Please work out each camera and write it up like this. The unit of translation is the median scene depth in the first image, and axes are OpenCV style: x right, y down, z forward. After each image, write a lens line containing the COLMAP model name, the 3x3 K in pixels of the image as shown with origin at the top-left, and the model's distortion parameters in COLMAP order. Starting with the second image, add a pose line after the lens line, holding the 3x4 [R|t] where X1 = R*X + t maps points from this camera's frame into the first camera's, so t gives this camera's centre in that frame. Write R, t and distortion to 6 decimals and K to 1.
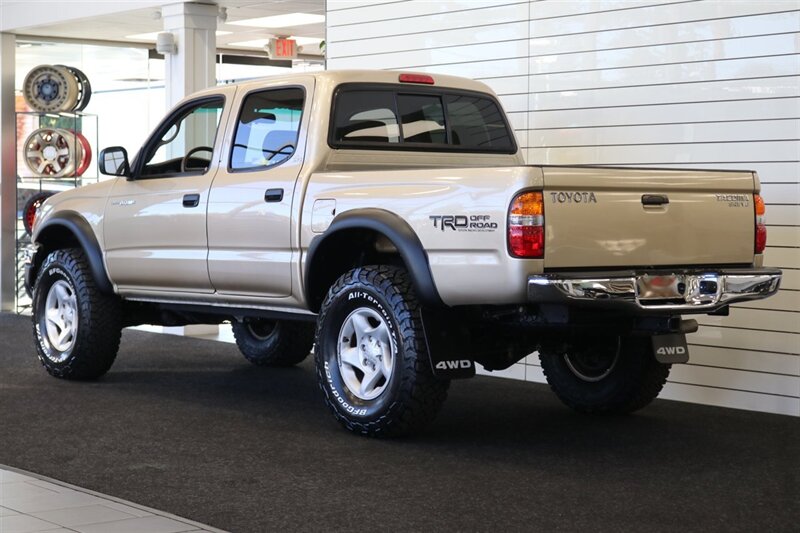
lens RADIAL K [[1658.0, 0, 400.0], [0, 1658.0, 266.5], [0, 0, 1]] dist [-0.036126, -0.122009]
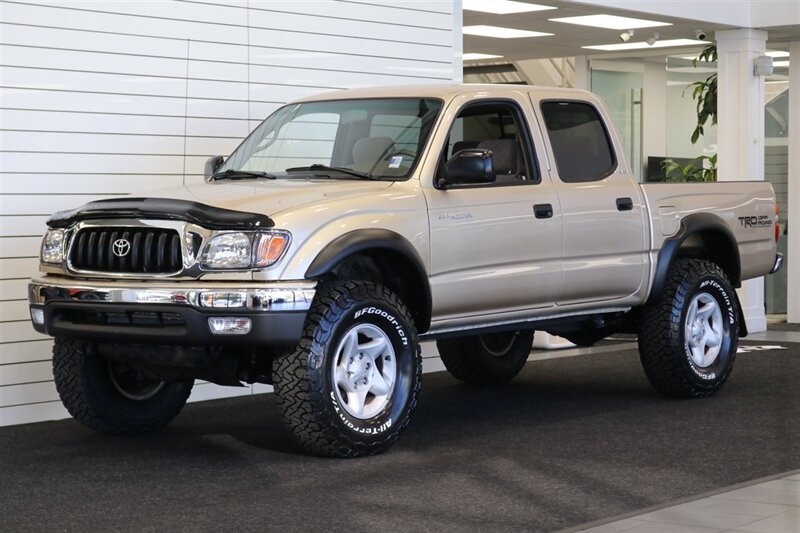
lens RADIAL K [[1860.8, 0, 400.0], [0, 1860.8, 266.5], [0, 0, 1]] dist [0.007004, 0.334095]
pose [[-0.222725, -0.040697, 0.974032, -1.333525], [0.045582, 0.997601, 0.052105, -0.078415], [-0.973815, 0.056003, -0.220335, 1.532845]]
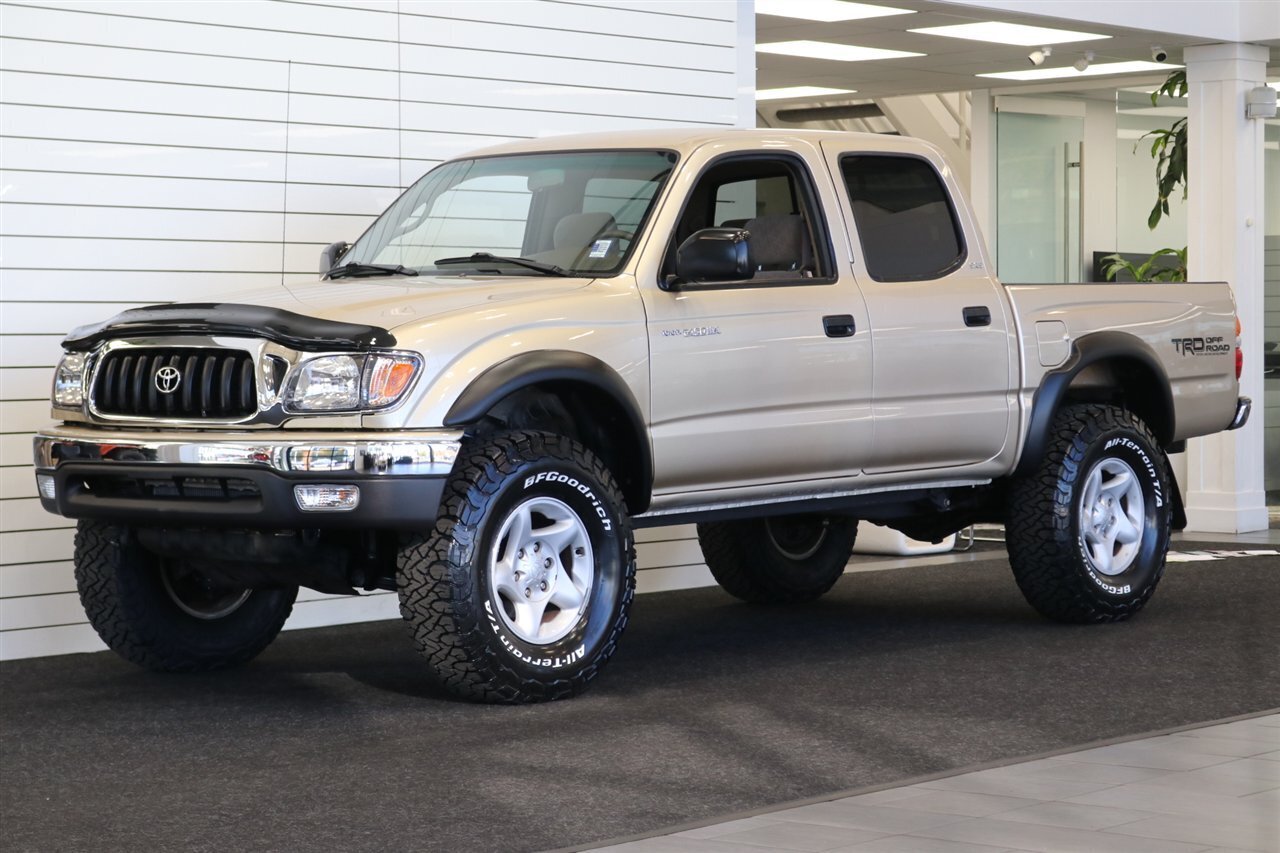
lens RADIAL K [[3065.1, 0, 640.0], [0, 3065.1, 426.5], [0, 0, 1]] dist [0.005968, 0.417230]
pose [[-0.181405, -0.034768, 0.982794, -1.416220], [0.047736, 0.997885, 0.044113, -0.065275], [-0.982249, 0.054917, -0.179362, 1.485015]]
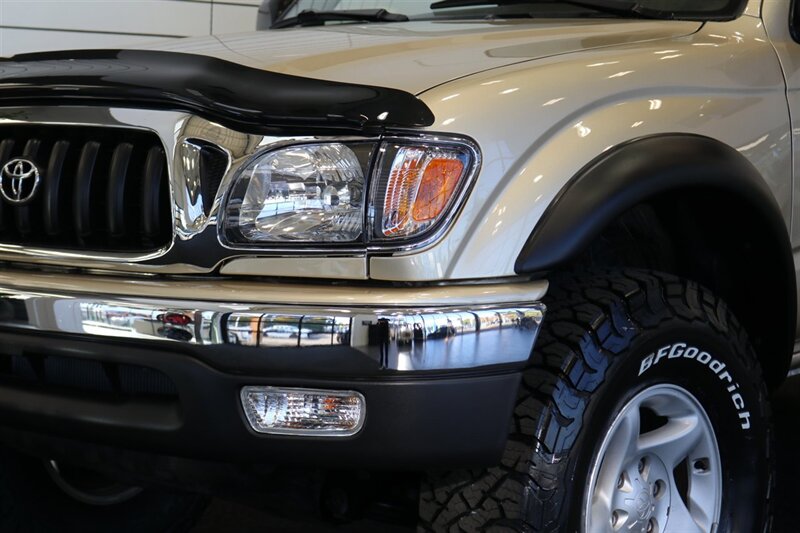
lens RADIAL K [[1658.0, 0, 400.0], [0, 1658.0, 266.5], [0, 0, 1]] dist [-0.036126, -0.122009]
pose [[-0.186810, -0.093761, 0.977912, -0.615960], [0.040244, 0.993869, 0.102979, -0.055630], [-0.981571, 0.058593, -0.181891, 1.436506]]
